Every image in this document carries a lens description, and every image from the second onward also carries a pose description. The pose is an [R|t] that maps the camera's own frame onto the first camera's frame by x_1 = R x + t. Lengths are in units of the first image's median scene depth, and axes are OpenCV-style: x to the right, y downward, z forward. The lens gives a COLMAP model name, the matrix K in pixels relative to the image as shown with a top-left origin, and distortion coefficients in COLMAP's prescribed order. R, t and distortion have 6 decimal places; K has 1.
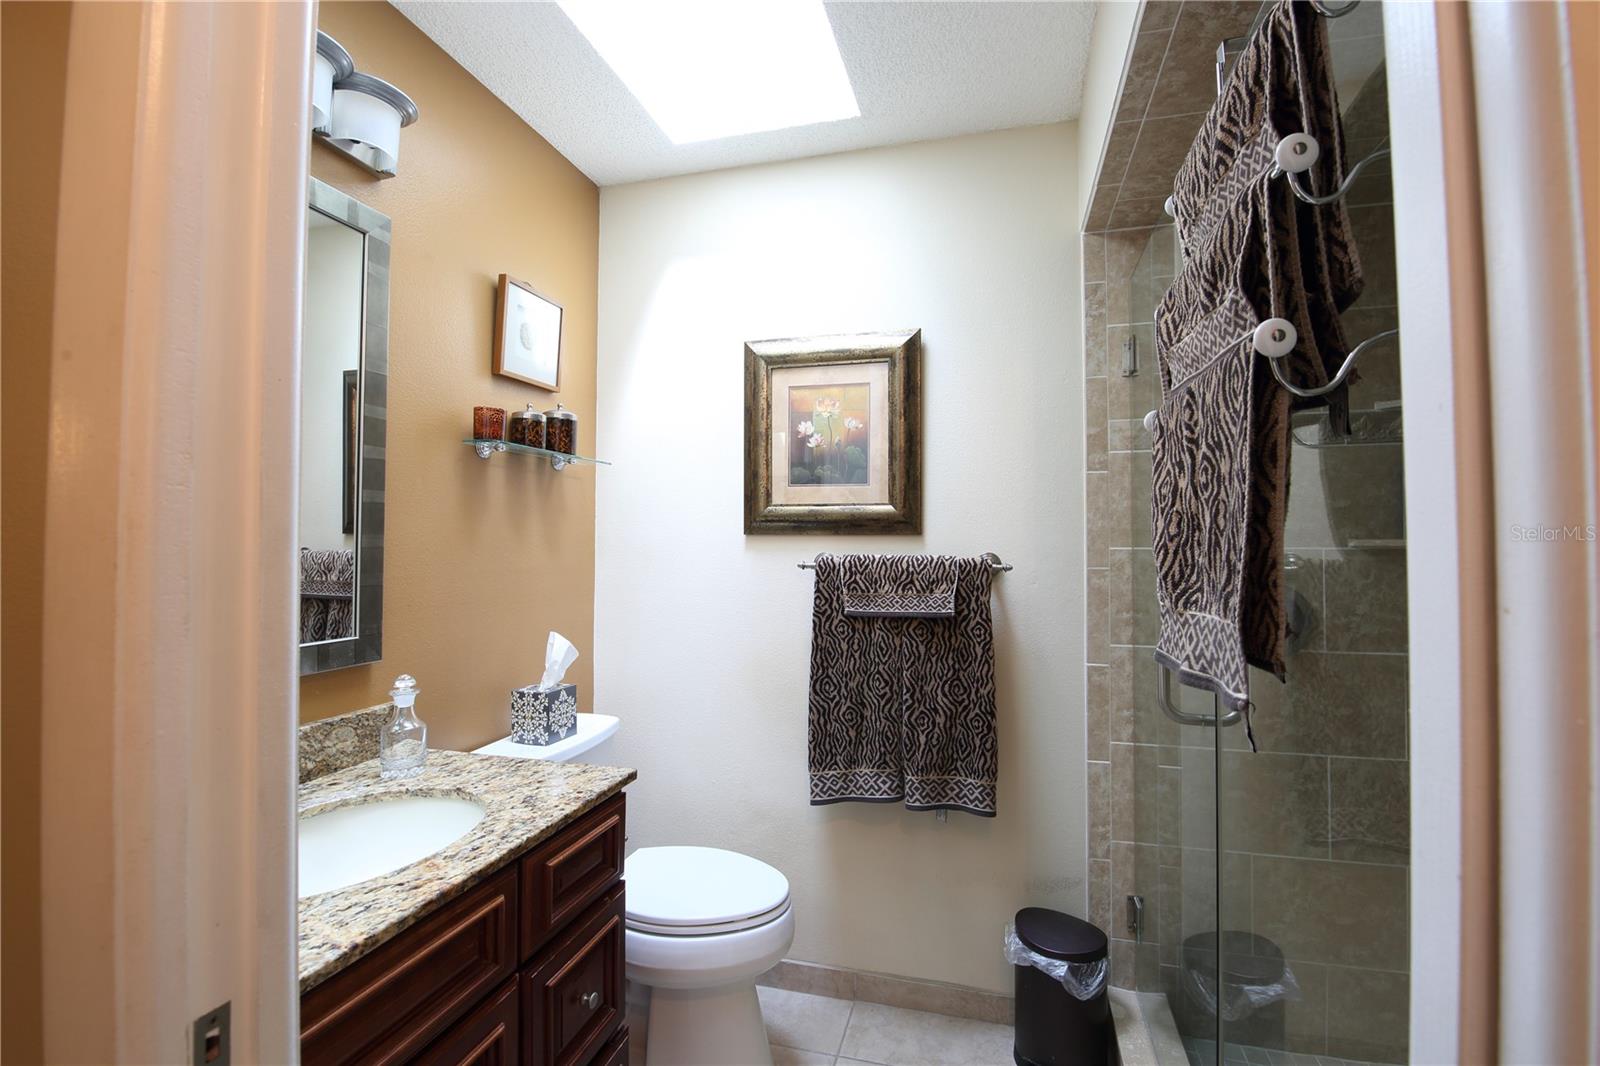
lens RADIAL K [[734.3, 0, 799.2], [0, 734.3, 531.3], [0, 0, 1]] dist [-0.029991, -0.001730]
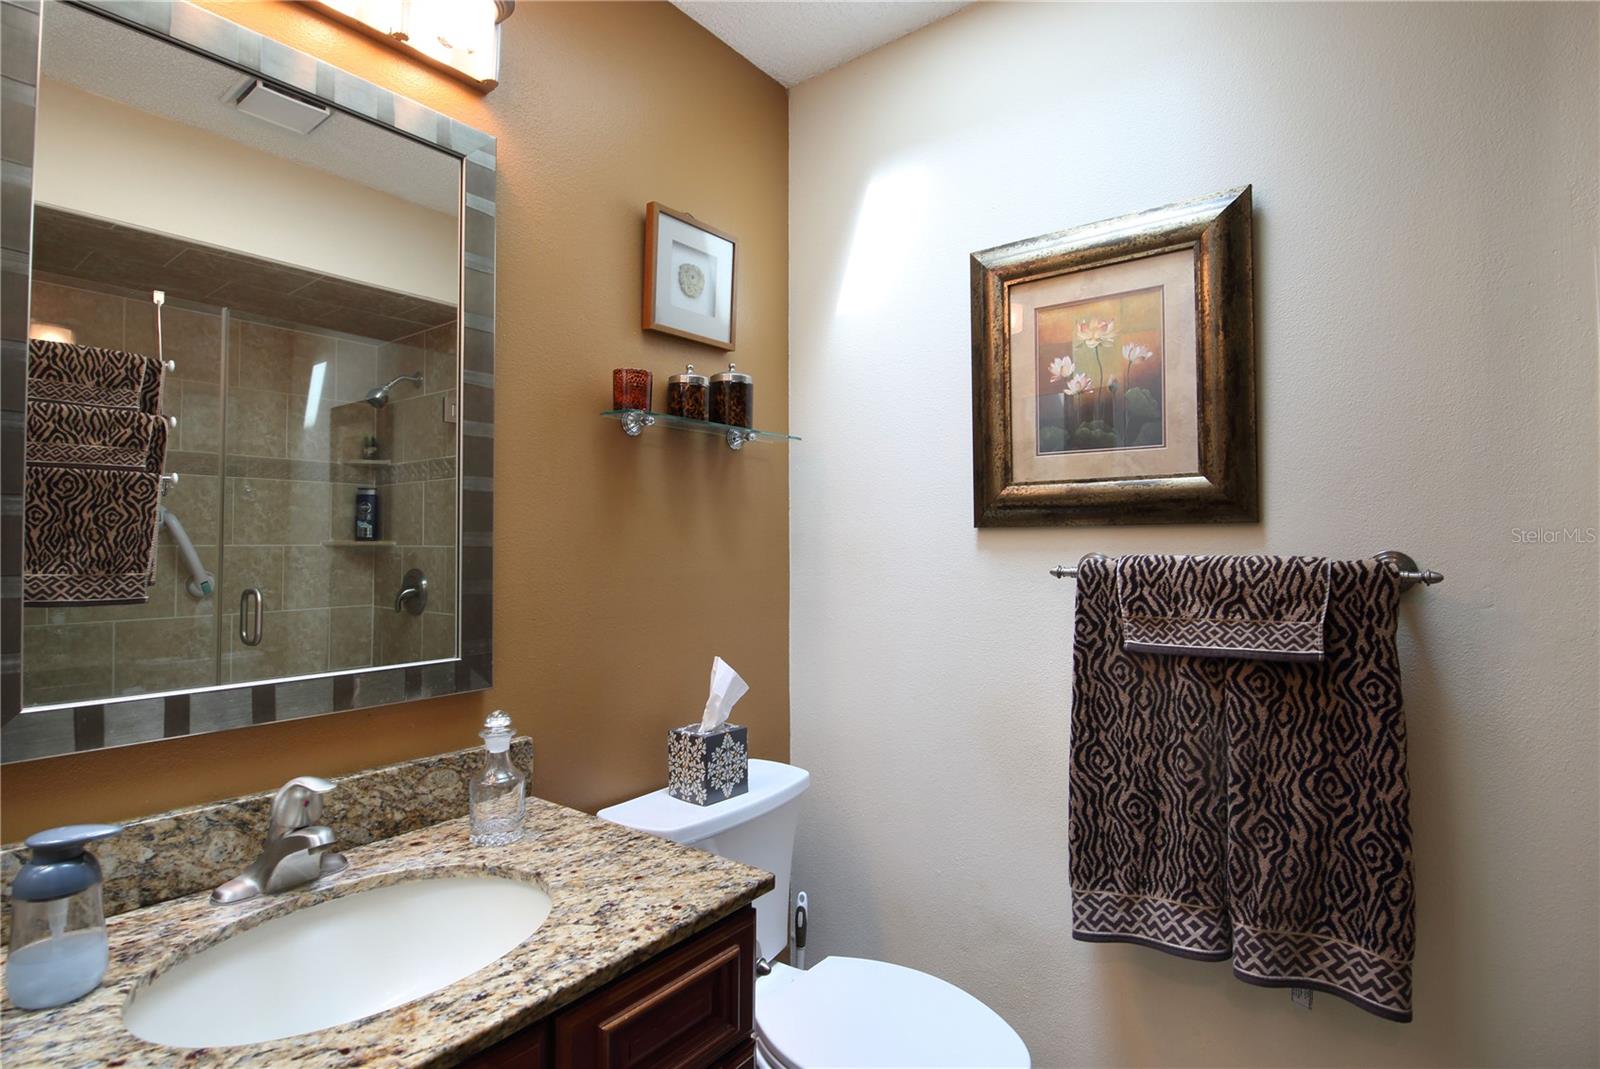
lens RADIAL K [[801.1, 0, 798.3], [0, 801.1, 529.9], [0, 0, 1]] dist [-0.013714, -0.005758]
pose [[0.929658, -0.014243, -0.368148, 0.056382], [0.012281, 0.999895, -0.007673, 0.011633], [0.368219, 0.002612, 0.929736, 0.252415]]
